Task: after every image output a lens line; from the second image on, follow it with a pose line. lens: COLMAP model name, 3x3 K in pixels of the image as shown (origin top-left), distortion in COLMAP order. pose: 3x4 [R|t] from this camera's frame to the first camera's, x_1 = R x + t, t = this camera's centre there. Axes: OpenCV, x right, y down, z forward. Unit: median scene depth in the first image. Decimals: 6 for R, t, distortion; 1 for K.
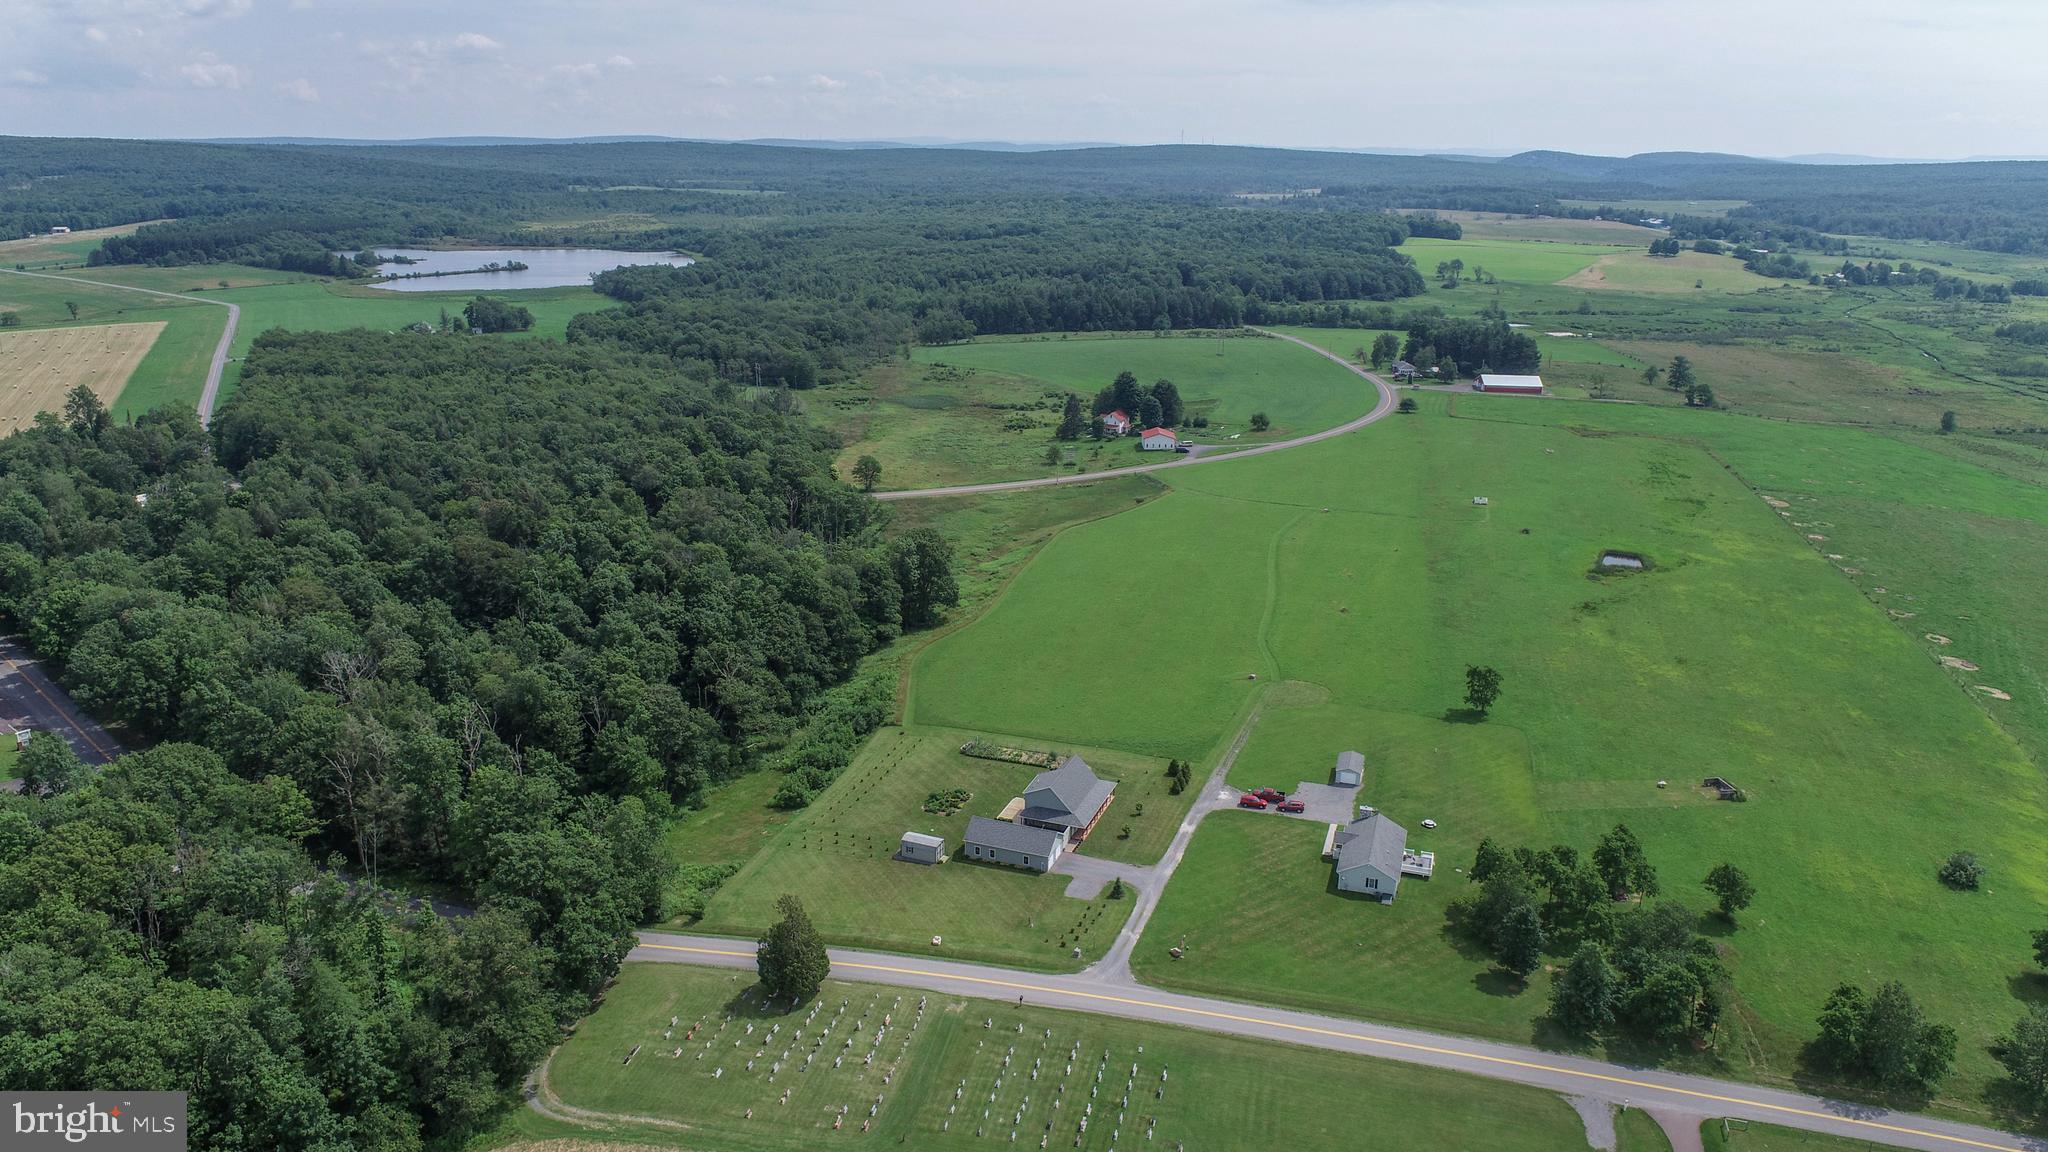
lens RADIAL K [[1391.0, 0, 1021.2], [0, 1391.0, 582.6], [0, 0, 1]] dist [-0.011206, 0.005454]
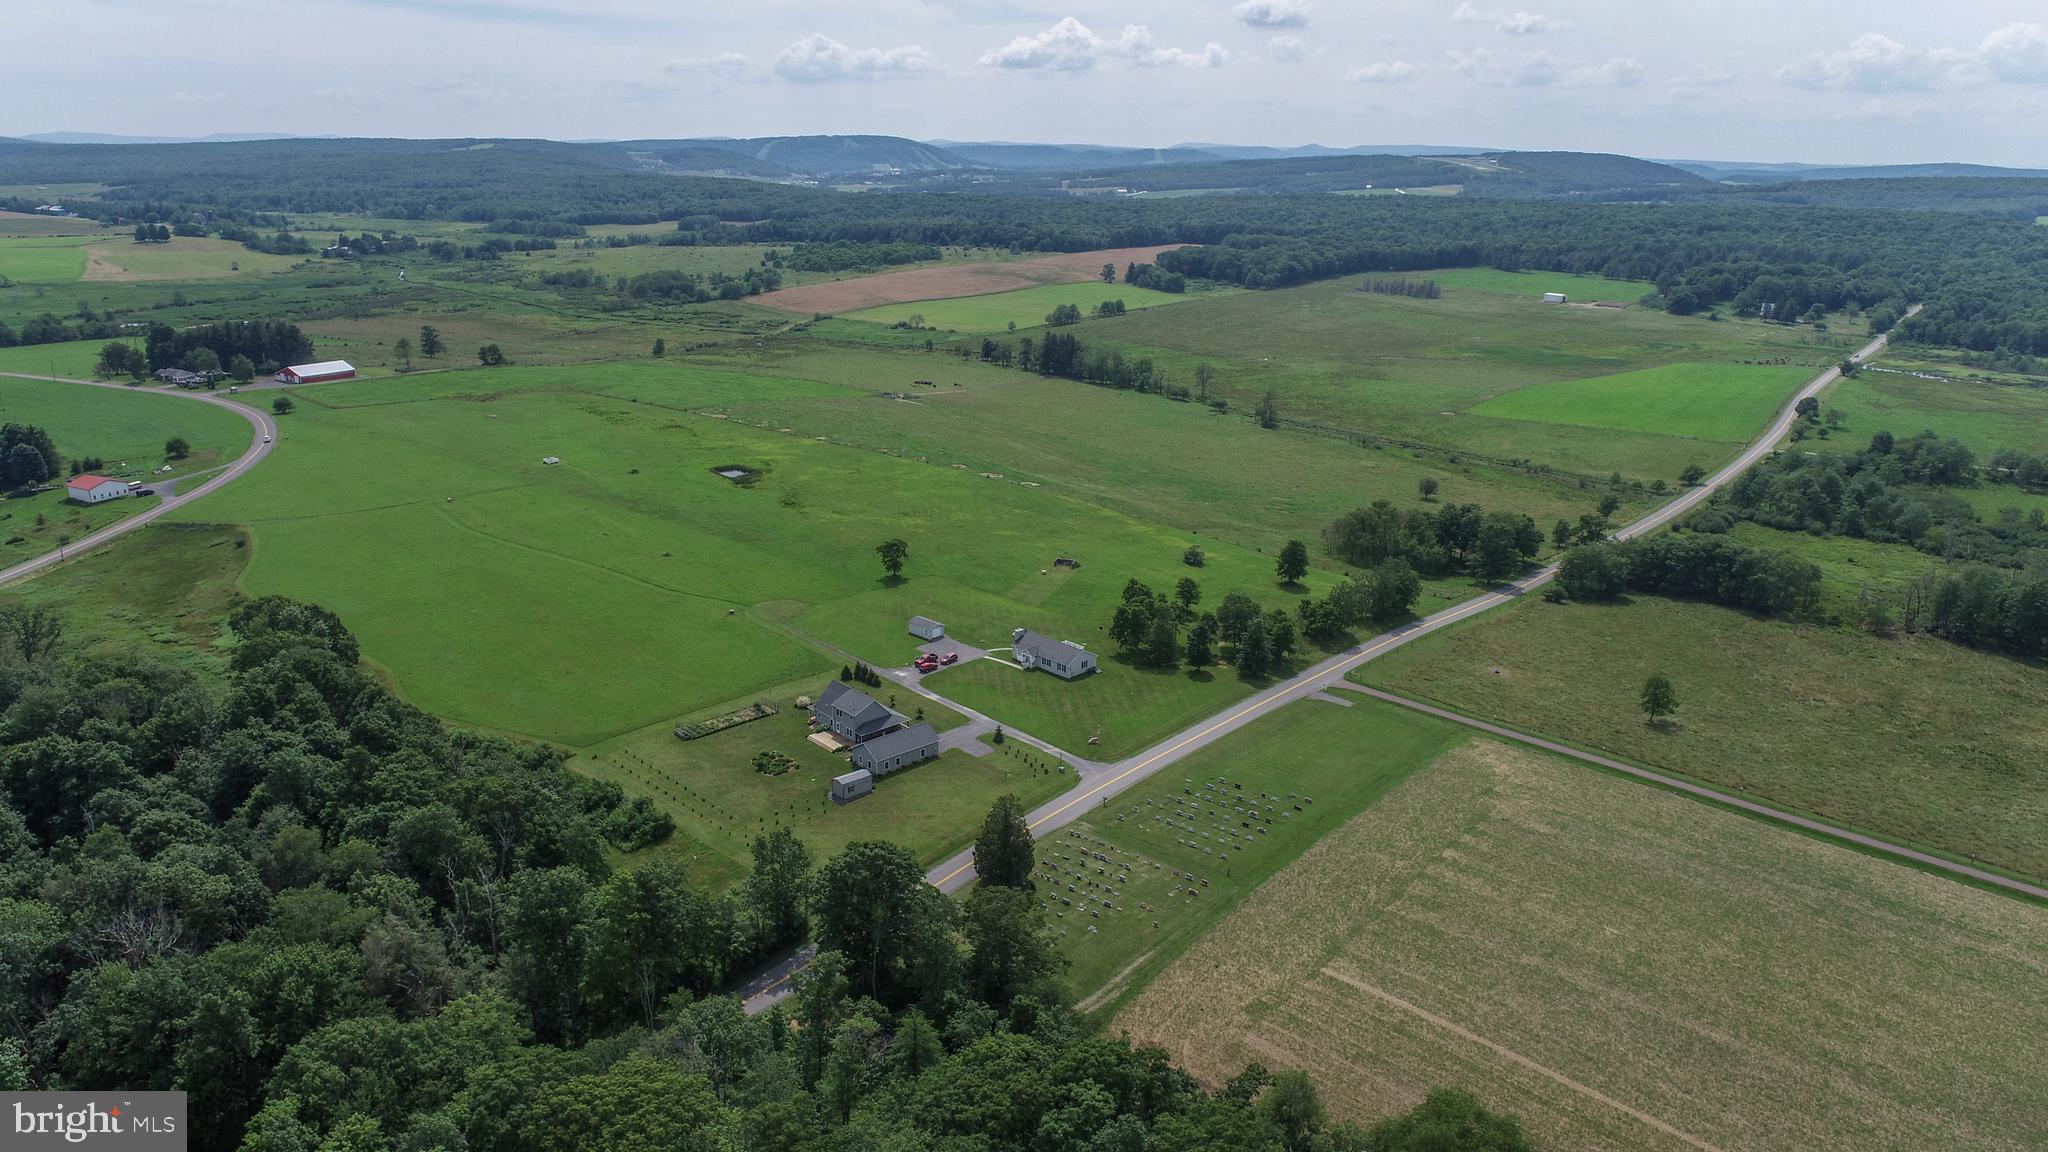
lens RADIAL K [[1391.0, 0, 1021.2], [0, 1391.0, 582.6], [0, 0, 1]] dist [-0.011206, 0.005454]
pose [[0.457844, -0.274792, 0.845499, -0.279977], [0.262598, 0.950399, 0.166686, -0.033502], [-0.849365, 0.145710, 0.507294, 0.098775]]
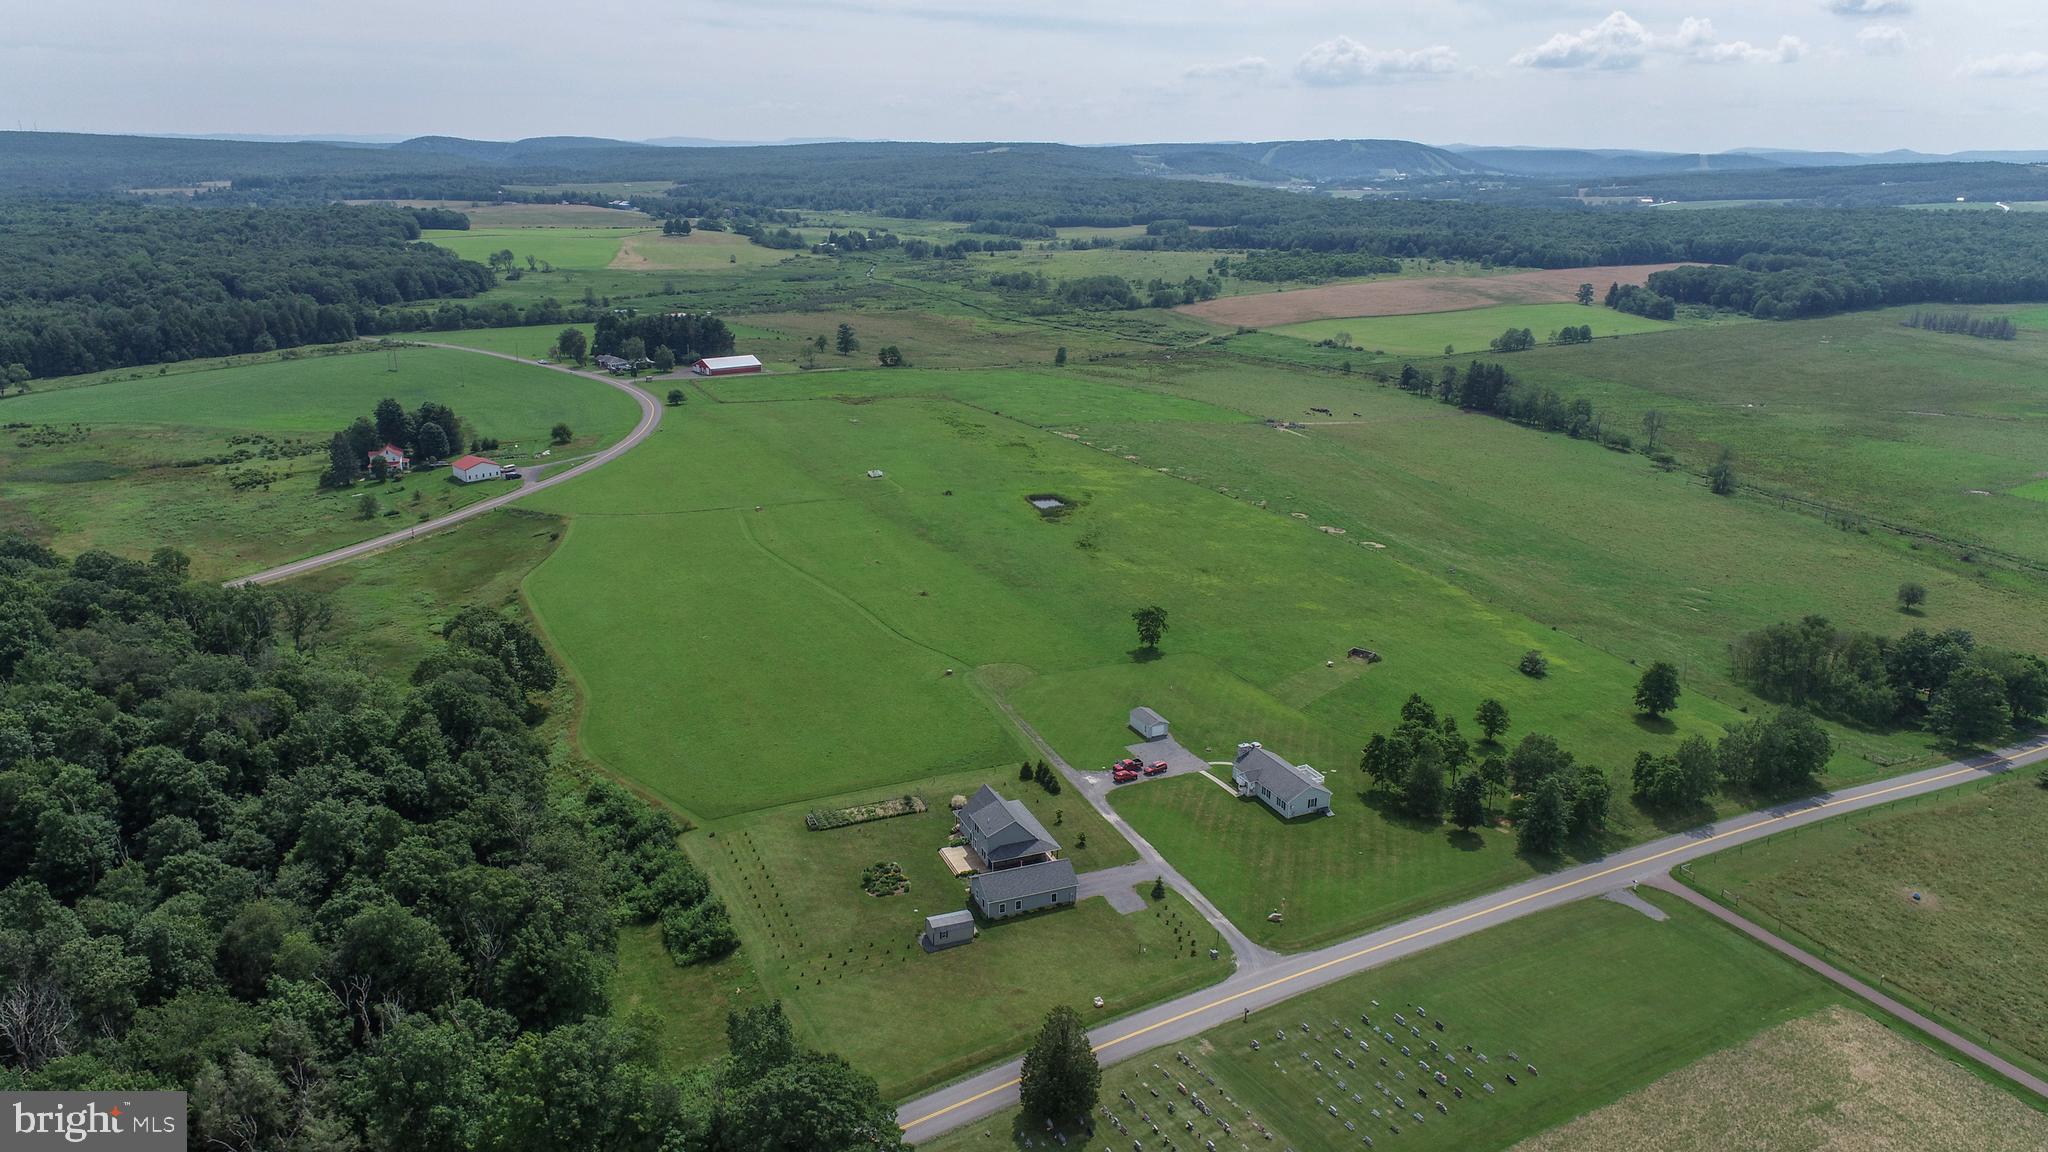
lens RADIAL K [[1391.0, 0, 1021.2], [0, 1391.0, 582.6], [0, 0, 1]] dist [-0.011206, 0.005454]
pose [[0.735257, -0.209626, 0.644557, -0.178515], [0.203247, 0.975398, 0.085377, -0.029197], [-0.646597, 0.068231, 0.759775, 0.087555]]
